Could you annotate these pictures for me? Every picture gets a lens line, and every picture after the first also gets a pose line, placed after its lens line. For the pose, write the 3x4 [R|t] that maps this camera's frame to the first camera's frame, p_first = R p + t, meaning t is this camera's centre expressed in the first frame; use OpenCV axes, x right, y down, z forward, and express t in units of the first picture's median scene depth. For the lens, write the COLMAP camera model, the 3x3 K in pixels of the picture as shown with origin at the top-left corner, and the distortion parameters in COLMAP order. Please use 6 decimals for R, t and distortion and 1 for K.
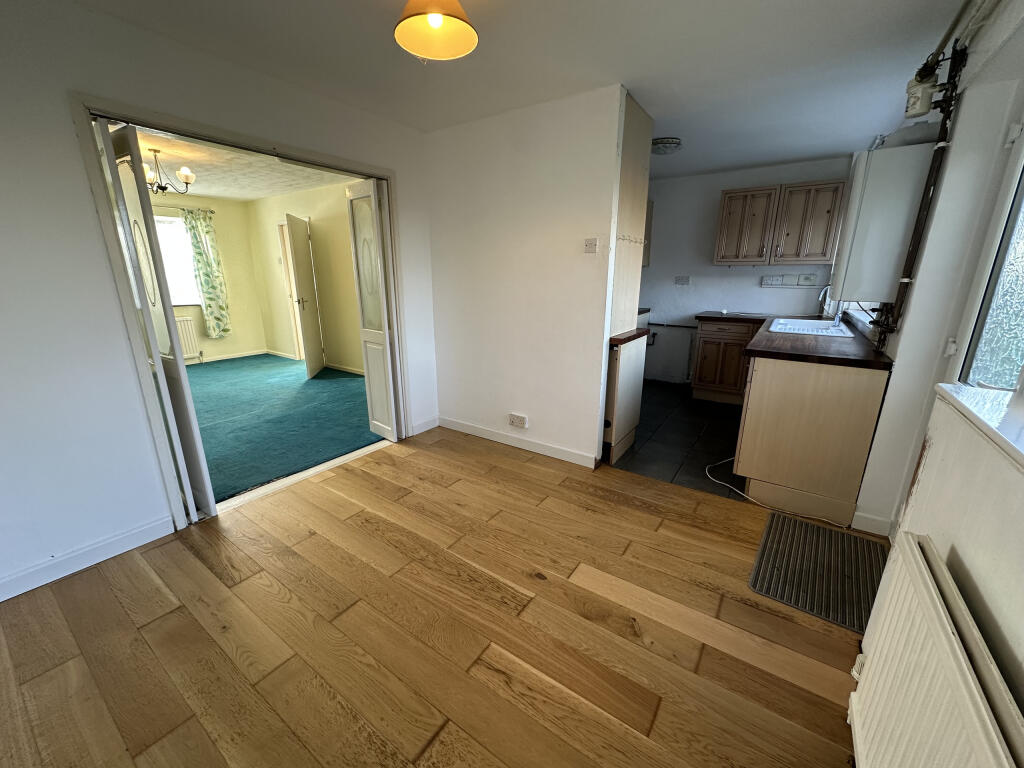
lens RADIAL K [[408.5, 0, 512.0], [0, 408.5, 384.0], [0, 0, 1]] dist [-0.001228, -0.000075]
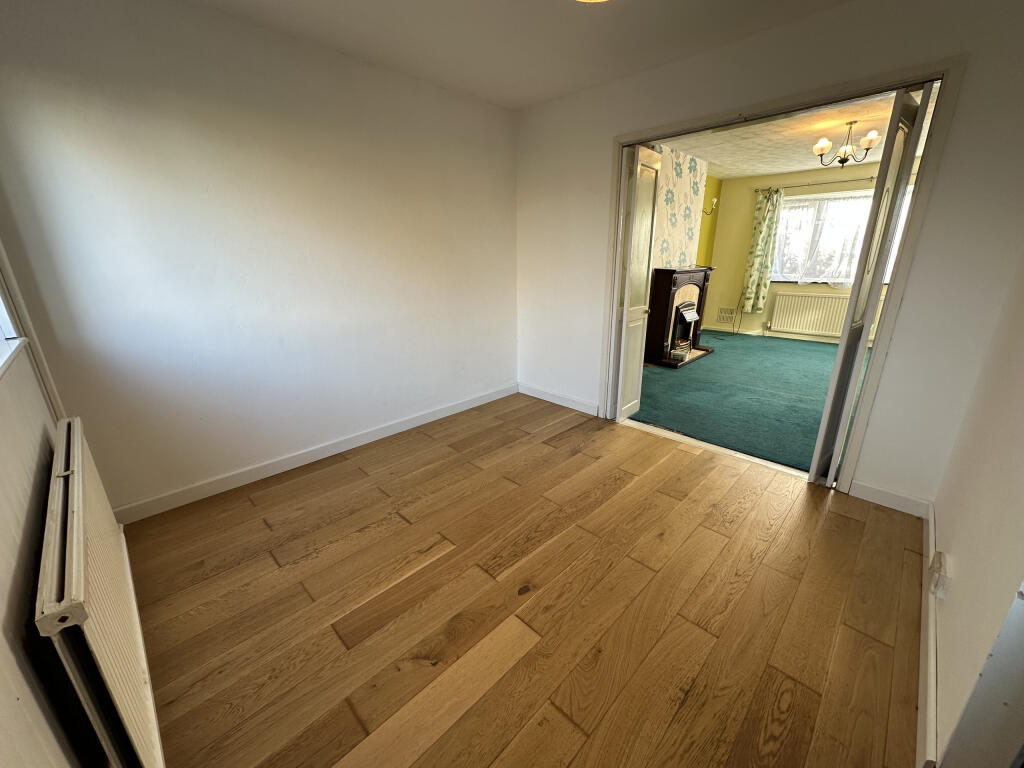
lens RADIAL K [[408.5, 0, 512.0], [0, 408.5, 384.0], [0, 0, 1]] dist [-0.001228, -0.000075]
pose [[-0.175602, 0.294756, -0.939299, 0.912642], [-0.252603, 0.908691, 0.332375, -0.256718], [0.951502, 0.295636, -0.085111, 1.095416]]
